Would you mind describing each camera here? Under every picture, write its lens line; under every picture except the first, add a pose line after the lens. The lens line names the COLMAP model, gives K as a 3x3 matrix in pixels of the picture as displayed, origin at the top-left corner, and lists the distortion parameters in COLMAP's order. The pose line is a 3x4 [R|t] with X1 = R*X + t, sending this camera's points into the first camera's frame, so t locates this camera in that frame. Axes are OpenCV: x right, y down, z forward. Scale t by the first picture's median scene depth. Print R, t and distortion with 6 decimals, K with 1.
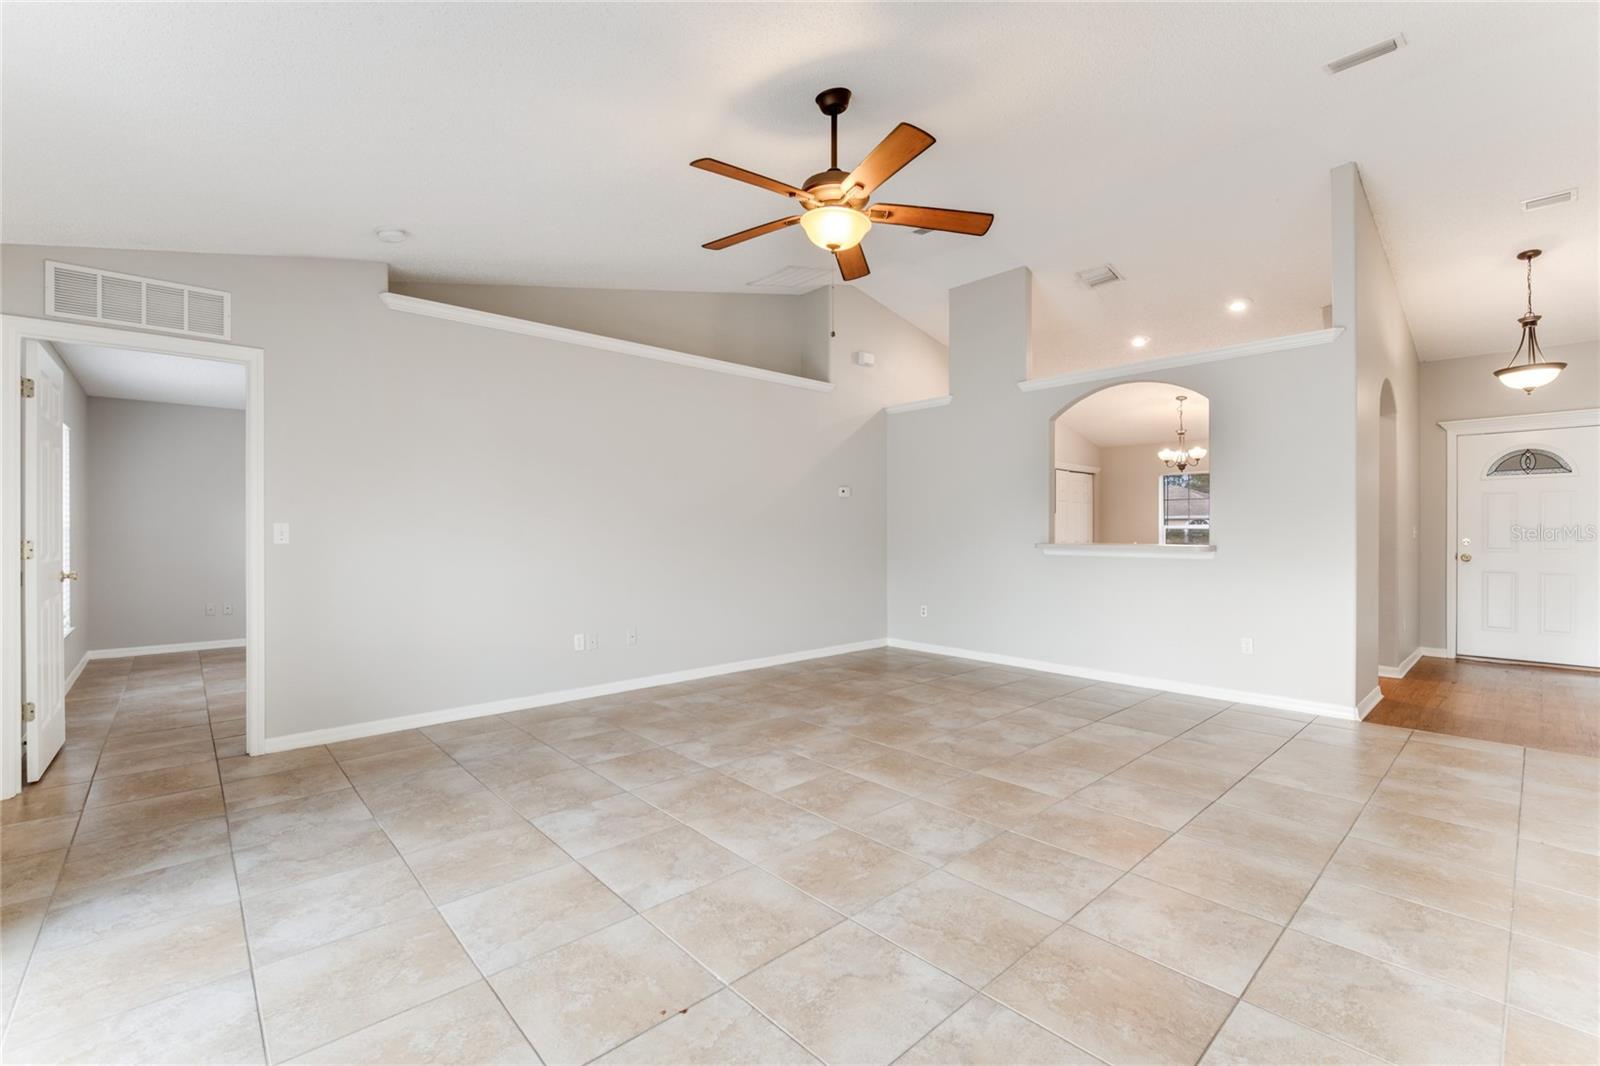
lens RADIAL K [[683.3, 0, 791.2], [0, 683.3, 527.4], [0, 0, 1]] dist [-0.007736, -0.004053]
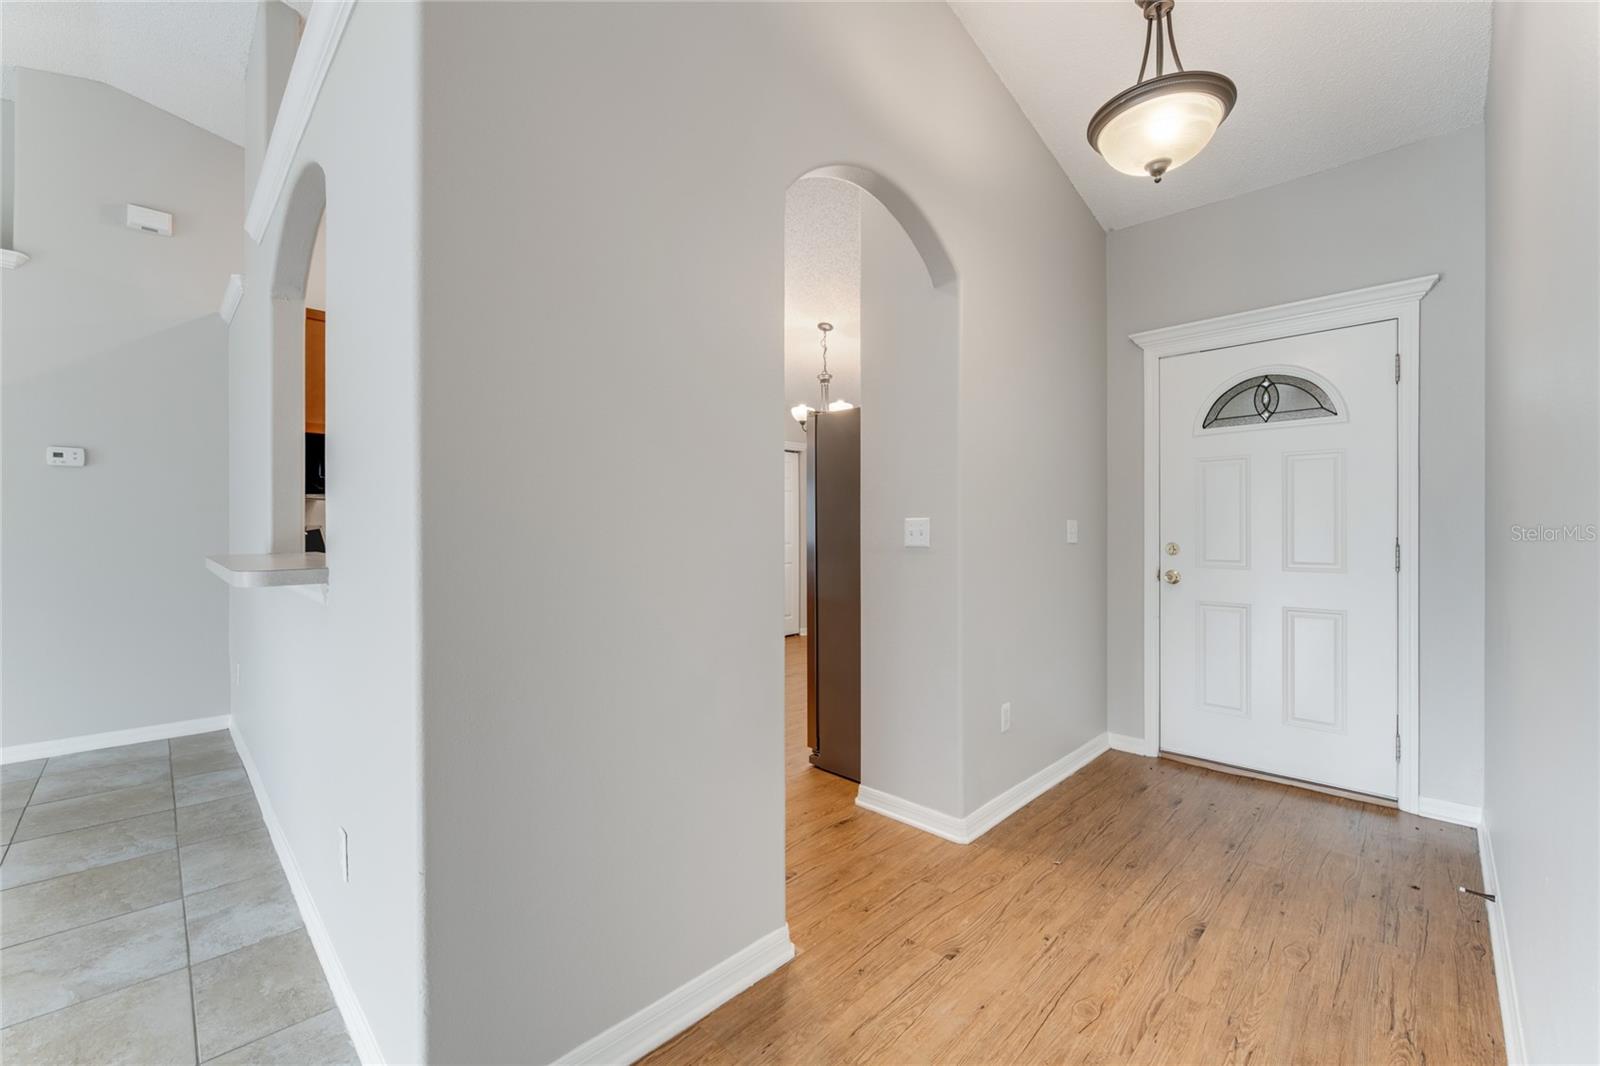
lens RADIAL K [[650.7, 0, 800.0], [0, 650.7, 533.0], [0, 0, 1]] dist [-0.018921, 0.000101]
pose [[0.998748, 0.002356, 0.049966, 1.616312], [-0.002884, 0.999941, 0.010507, 0.007193], [-0.049938, -0.010638, 0.998696, 1.178059]]
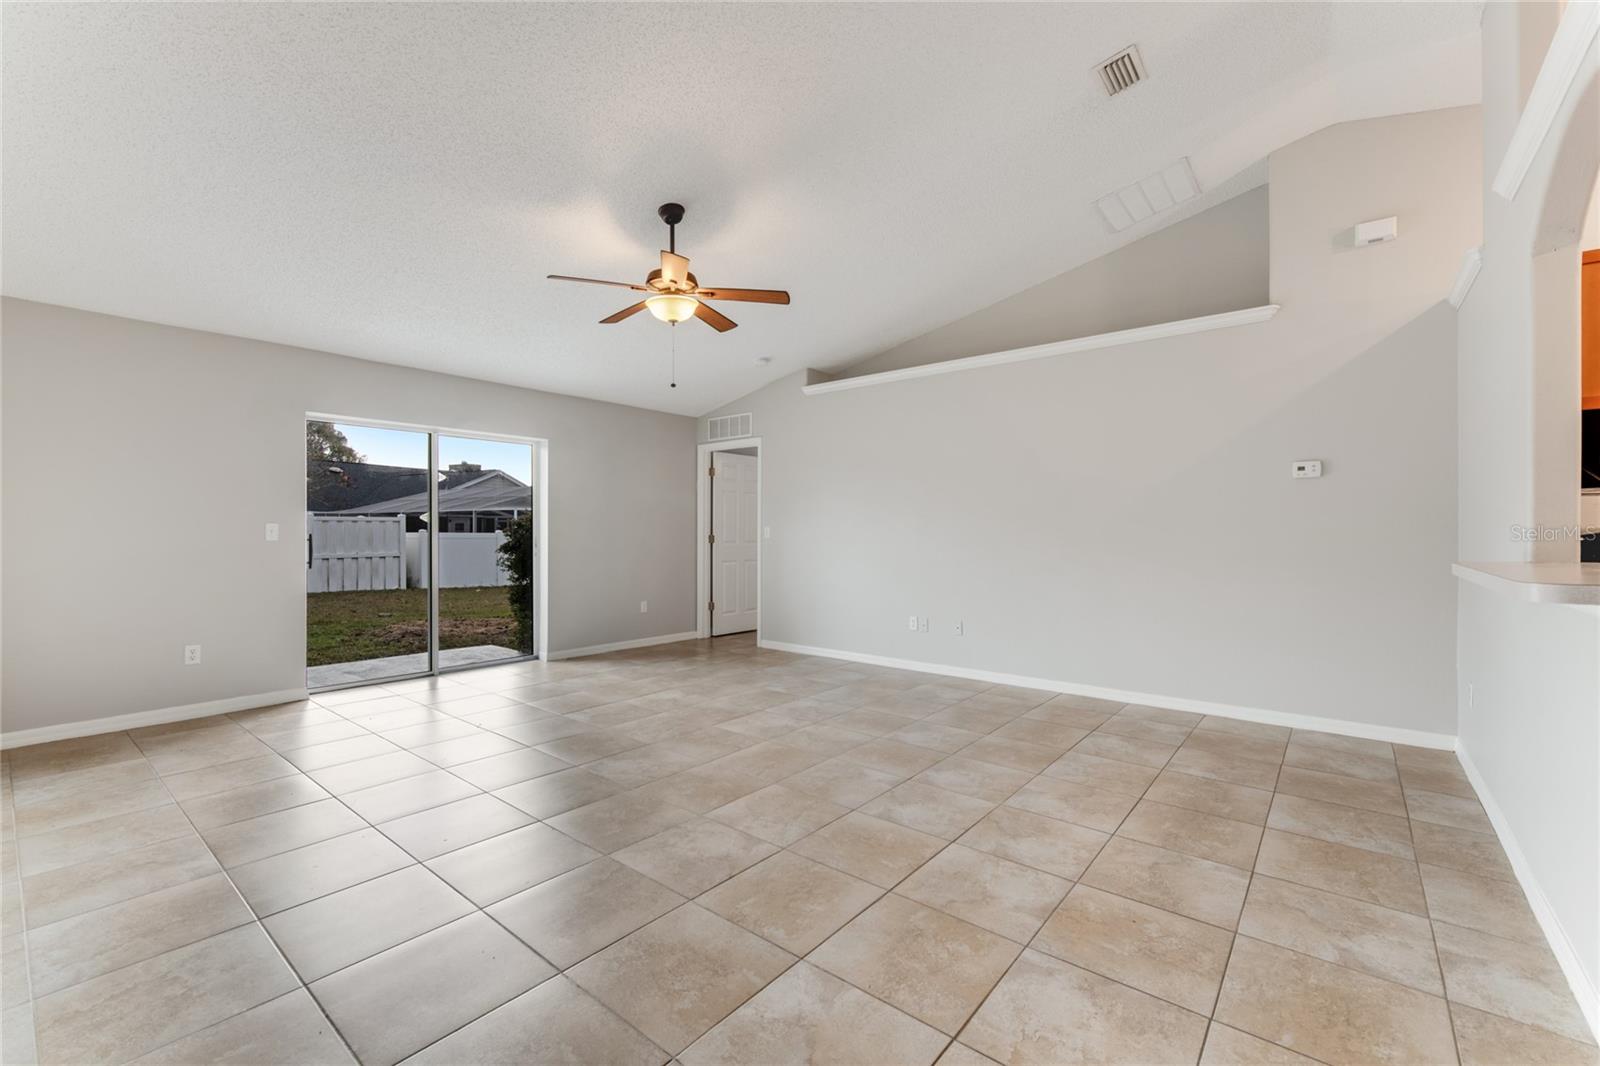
lens RADIAL K [[672.3, 0, 800.0], [0, 672.3, 533.0], [0, 0, 1]] dist [0.000683, -0.000385]
pose [[0.145739, 0.003851, -0.989316, 0.927511], [0.003525, 0.999984, 0.004412, 0.002020], [0.989317, -0.004130, 0.145723, 0.691980]]
